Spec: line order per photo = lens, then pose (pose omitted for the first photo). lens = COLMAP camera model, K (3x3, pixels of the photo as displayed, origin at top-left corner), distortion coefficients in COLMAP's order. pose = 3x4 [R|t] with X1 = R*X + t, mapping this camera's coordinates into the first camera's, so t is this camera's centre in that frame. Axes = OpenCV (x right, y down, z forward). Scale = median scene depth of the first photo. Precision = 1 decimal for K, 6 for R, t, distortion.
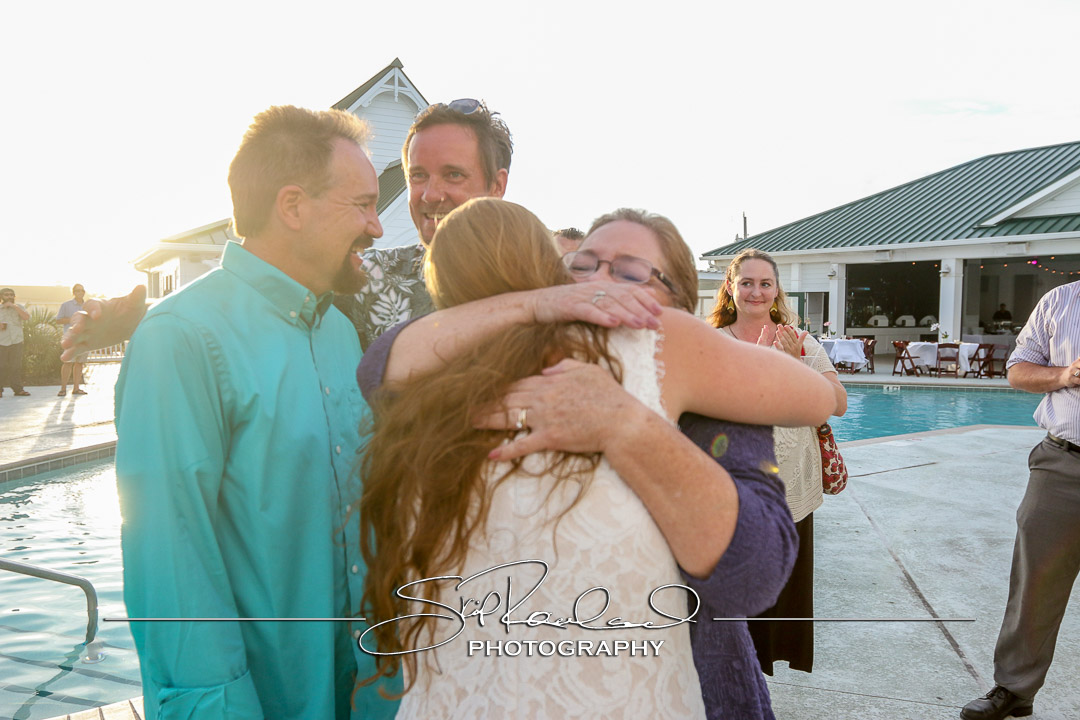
lens RADIAL K [[781.0, 0, 533.5], [0, 781.0, 356.3], [0, 0, 1]] dist [-0.066595, 0.032879]
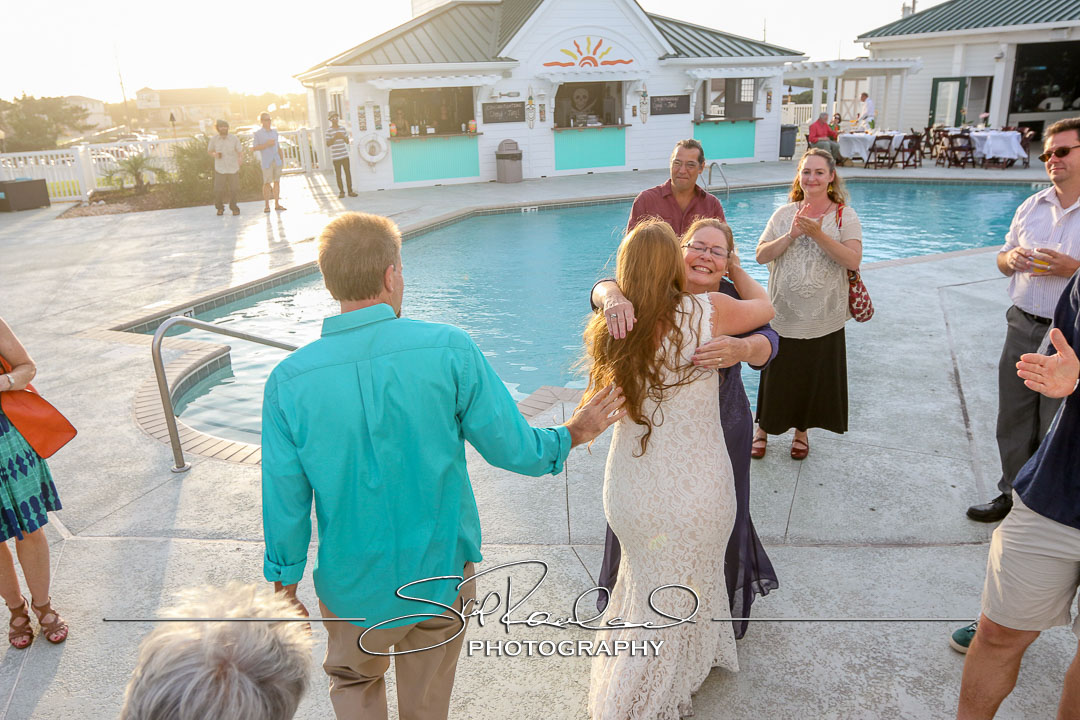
lens RADIAL K [[781.0, 0, 533.5], [0, 781.0, 356.3], [0, 0, 1]] dist [-0.066595, 0.032879]
pose [[0.983486, 0.013300, -0.180497, 0.005046], [0.035645, 0.963530, 0.265217, -0.033353], [0.177442, -0.267271, 0.947144, -0.108505]]
